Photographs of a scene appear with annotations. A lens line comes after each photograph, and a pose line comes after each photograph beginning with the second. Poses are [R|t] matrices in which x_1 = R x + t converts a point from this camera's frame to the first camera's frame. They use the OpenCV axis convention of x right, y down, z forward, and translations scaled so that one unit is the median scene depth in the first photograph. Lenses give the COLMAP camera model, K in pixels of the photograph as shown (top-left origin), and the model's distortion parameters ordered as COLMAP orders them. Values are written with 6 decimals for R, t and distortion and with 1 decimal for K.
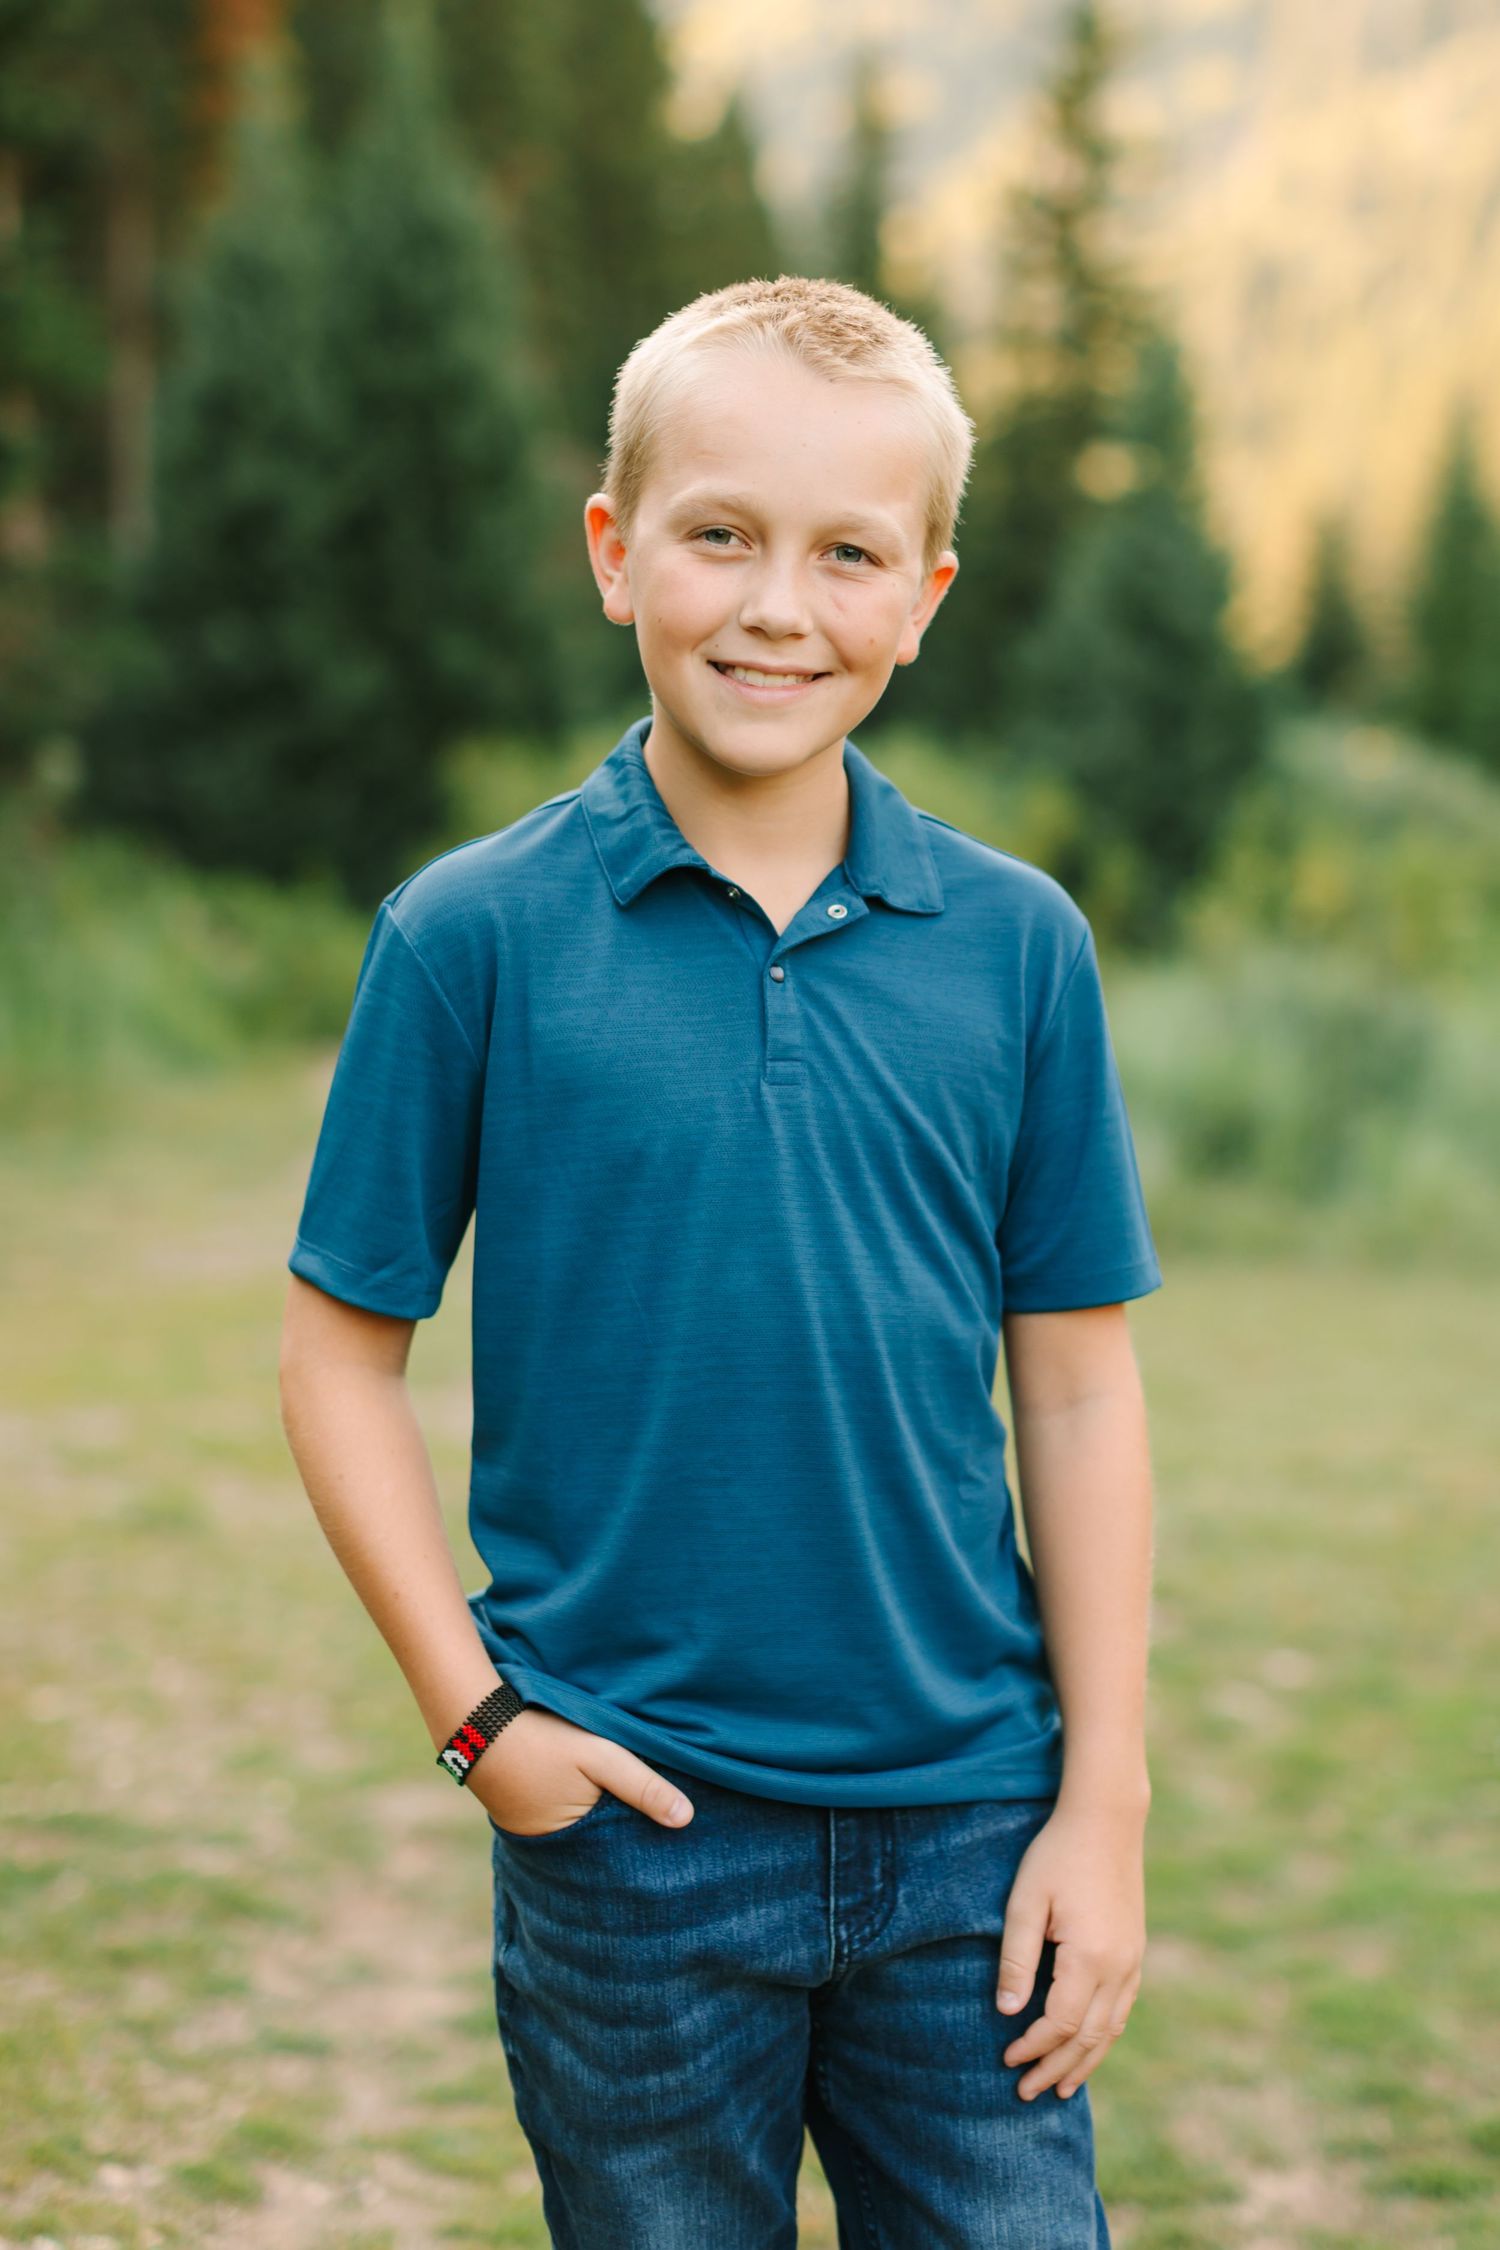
lens RADIAL K [[4004.1, 0, 750.0], [0, 4004.1, 1125.0], [0, 0, 1]] dist [-0.010560, 0.000395]
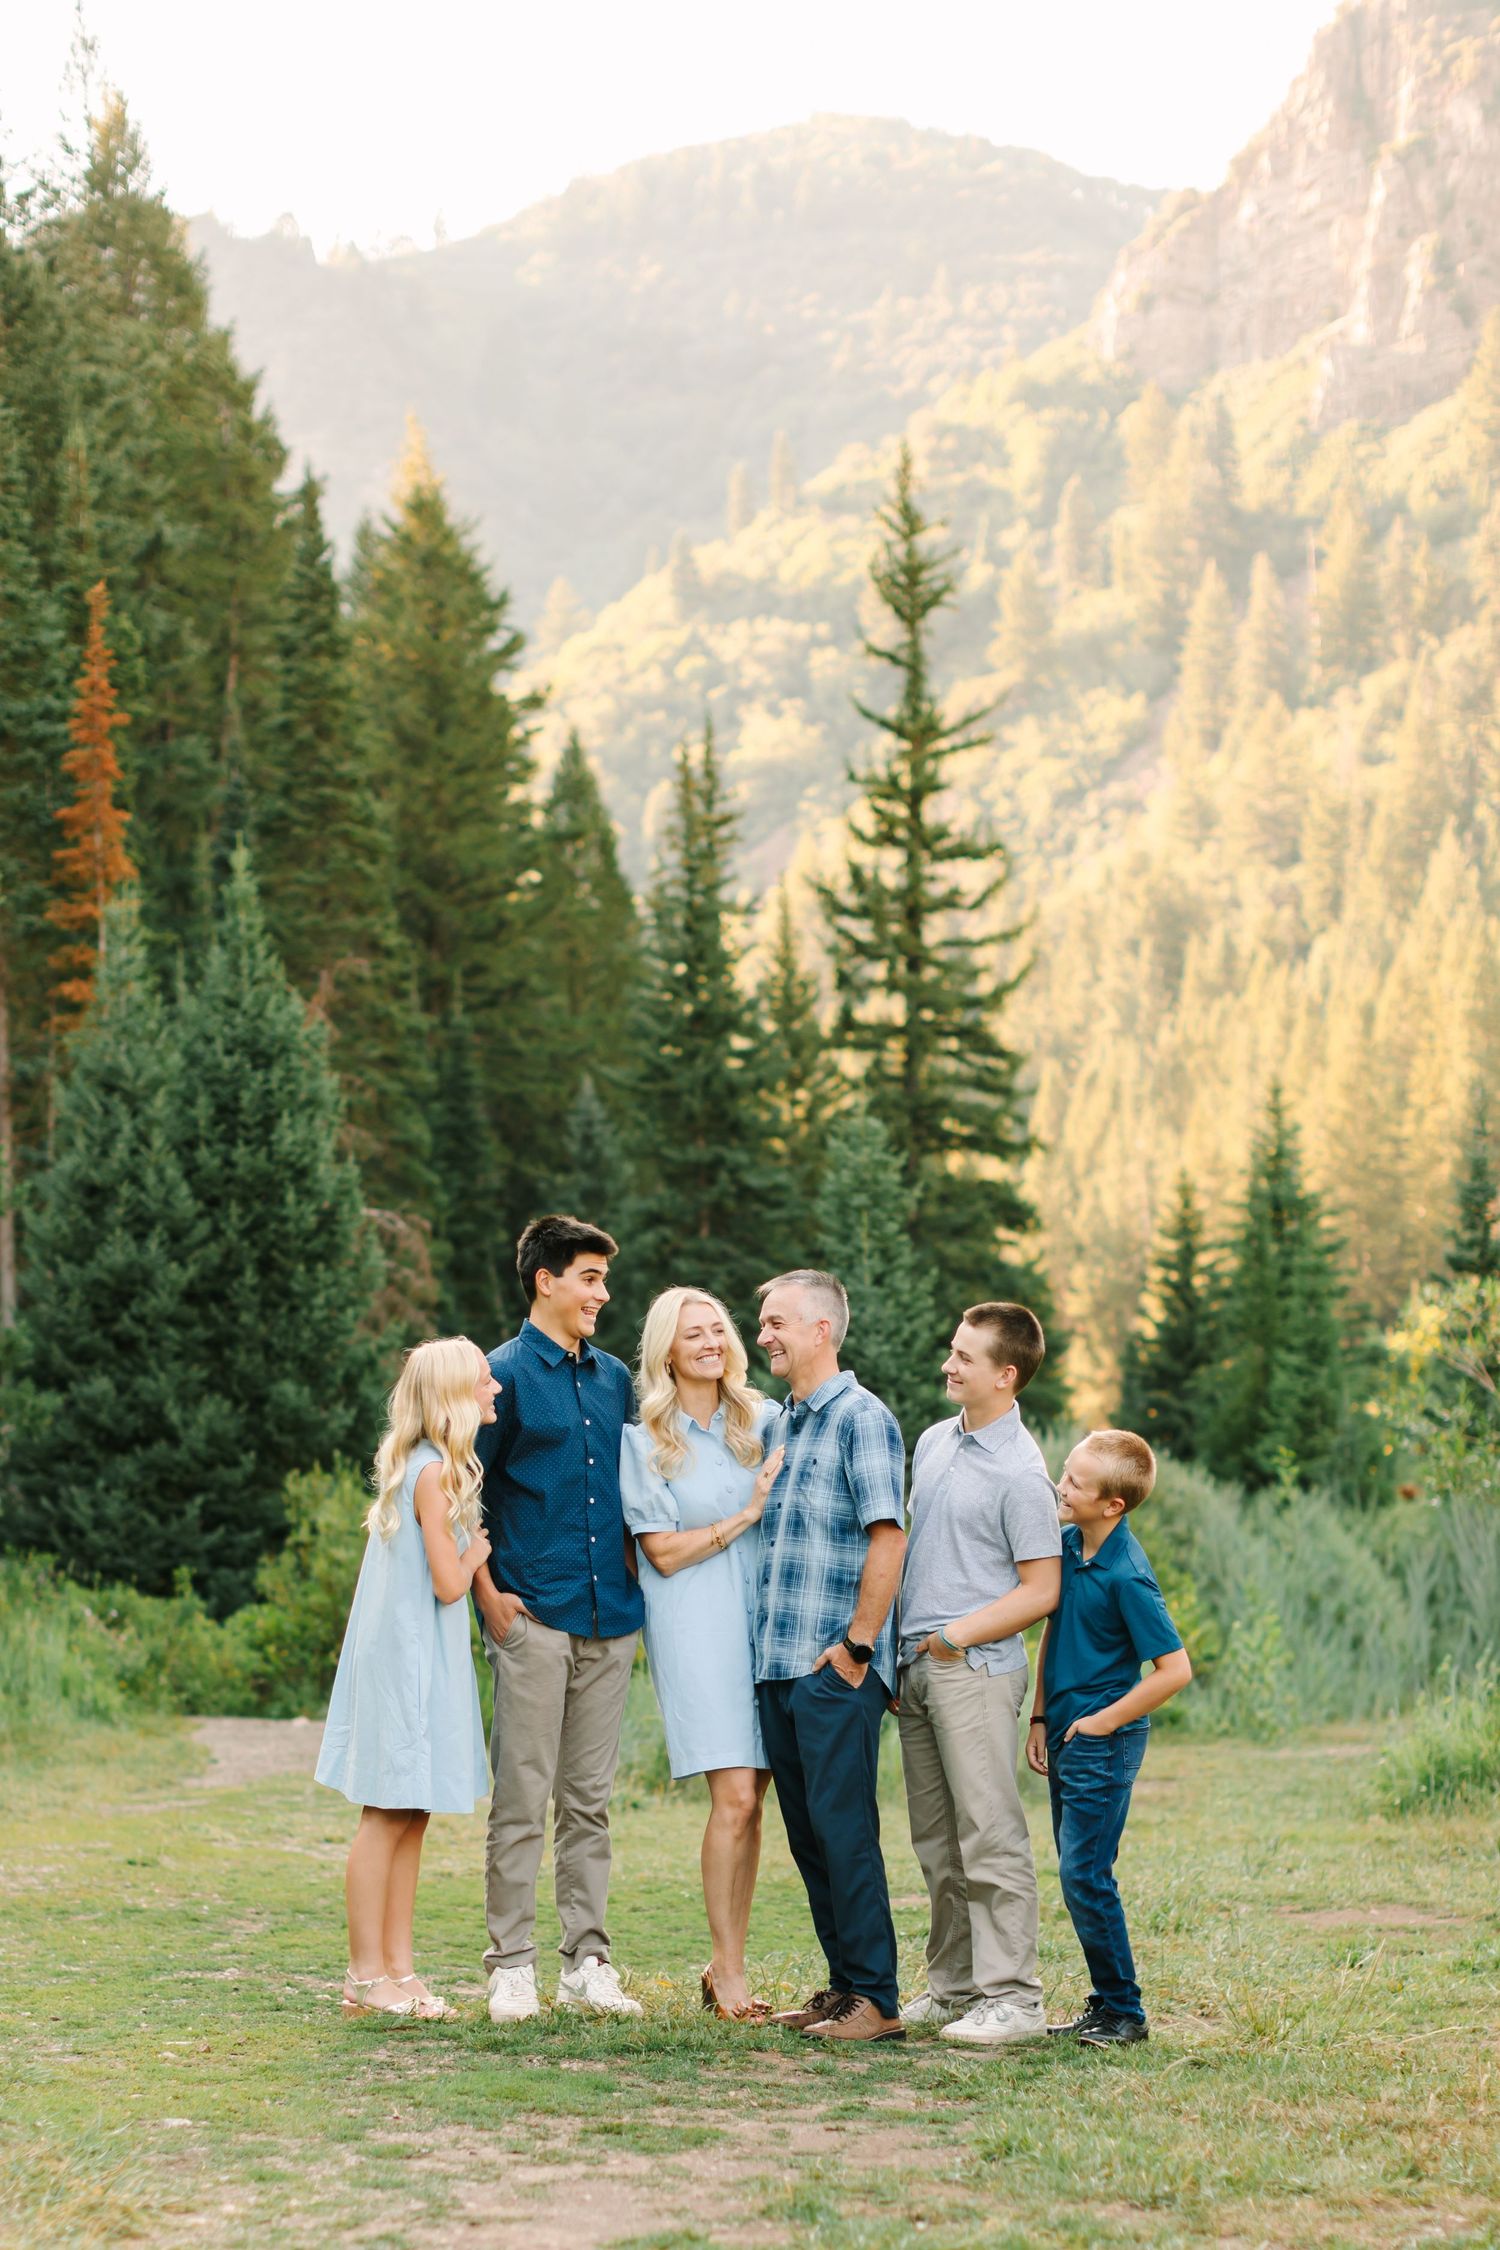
lens RADIAL K [[4484.7, 0, 652.6], [0, 4484.7, 1496.2], [0, 0, 1]] dist [0.030963, 0.045624]
pose [[0.999610, -0.027753, 0.003008, 0.031880], [0.027904, 0.996437, -0.079585, 0.024983], [-0.000789, 0.079638, 0.996824, -0.359979]]
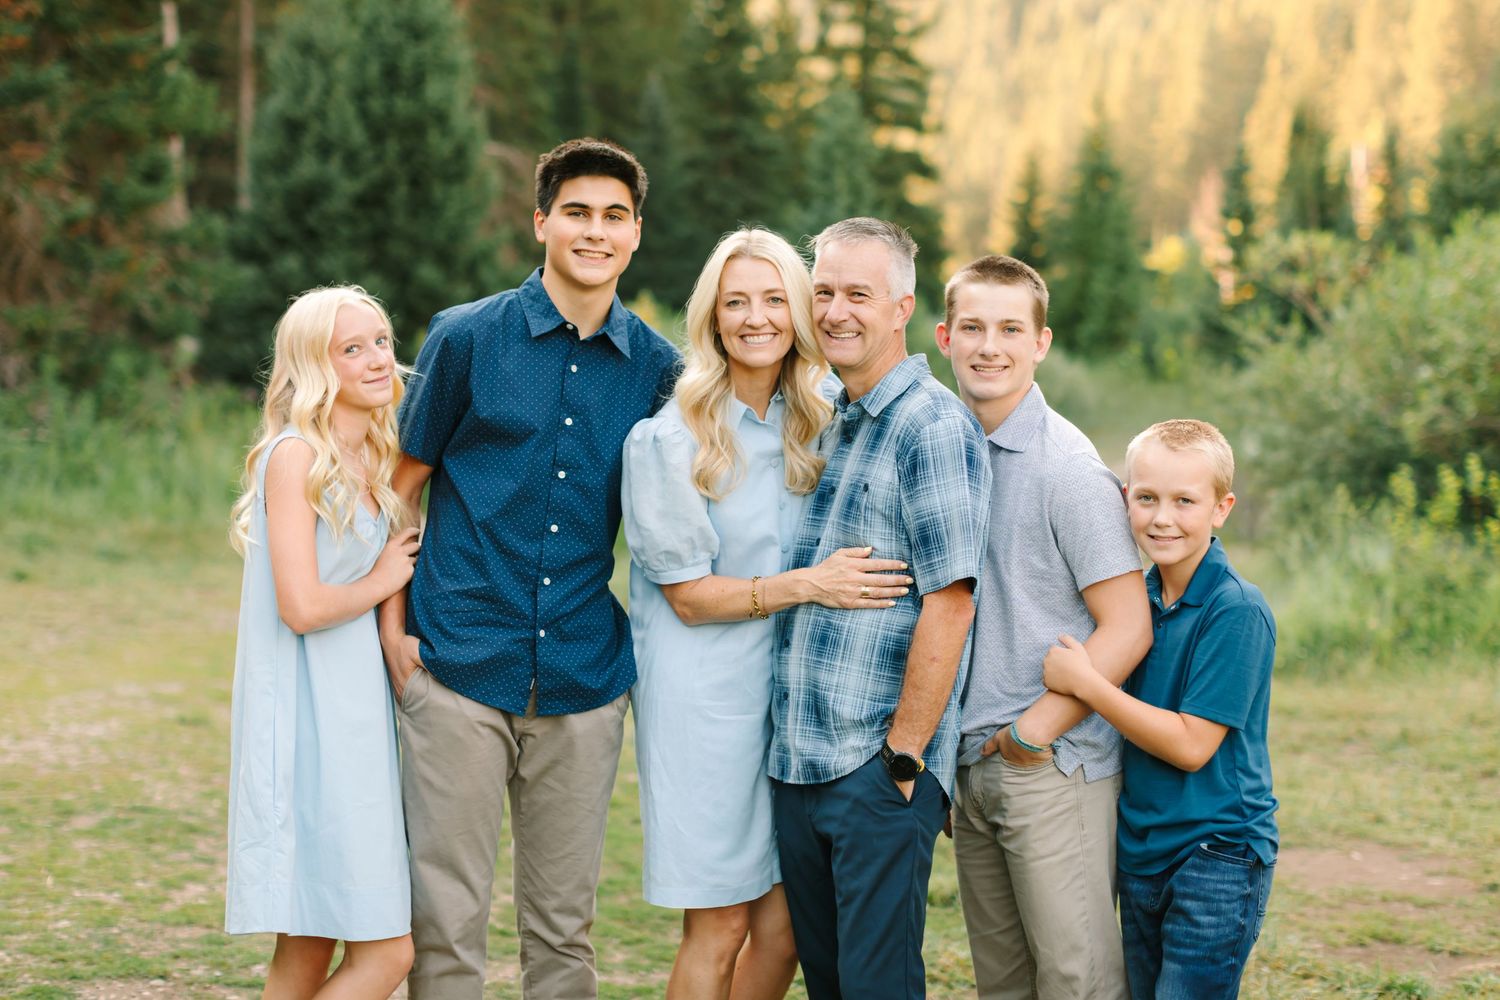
lens RADIAL K [[2701.8, 0, 755.6], [0, 2701.8, 425.9], [0, 0, 1]] dist [0.022650, 0.037394]
pose [[0.999517, 0.012226, 0.028566, 0.035213], [-0.010918, 0.998904, -0.045514, -0.001963], [-0.029092, 0.045180, 0.998555, -0.157905]]
